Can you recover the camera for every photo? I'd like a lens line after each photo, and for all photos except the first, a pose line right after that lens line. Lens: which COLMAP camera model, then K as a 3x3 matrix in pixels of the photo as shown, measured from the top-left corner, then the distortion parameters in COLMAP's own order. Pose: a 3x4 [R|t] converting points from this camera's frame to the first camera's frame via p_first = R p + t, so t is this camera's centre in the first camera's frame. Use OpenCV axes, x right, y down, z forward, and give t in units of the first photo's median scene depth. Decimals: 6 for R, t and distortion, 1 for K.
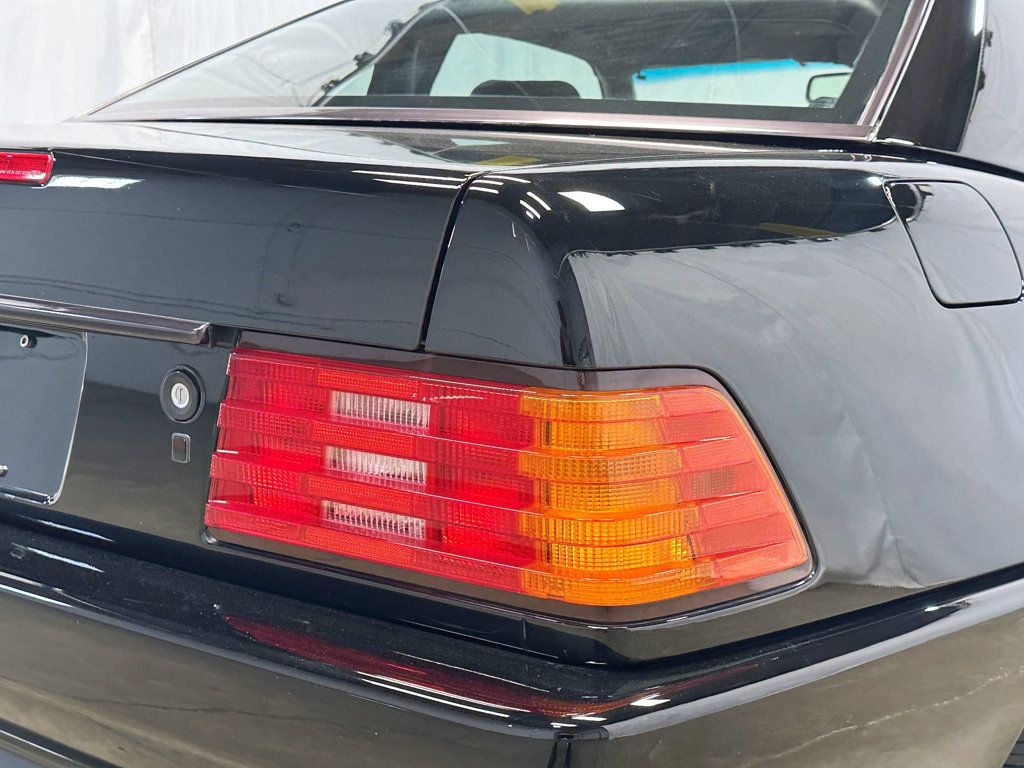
lens RADIAL K [[1346.5, 0, 512.0], [0, 1346.5, 384.0], [0, 0, 1]] dist [0.187736, -0.450839]
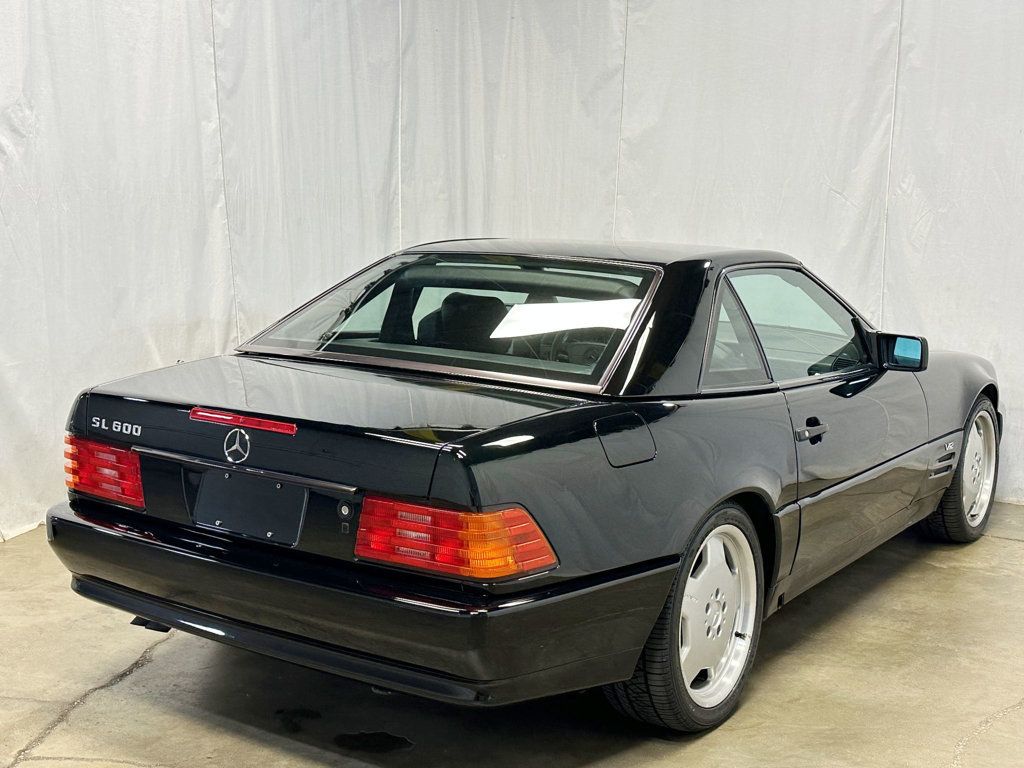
lens RADIAL K [[1346.5, 0, 512.0], [0, 1346.5, 384.0], [0, 0, 1]] dist [0.187736, -0.450839]
pose [[0.999705, -0.020722, 0.012673, 0.092561], [0.020673, 0.999778, 0.003954, -0.292328], [-0.012752, -0.003691, 0.999912, -2.097691]]
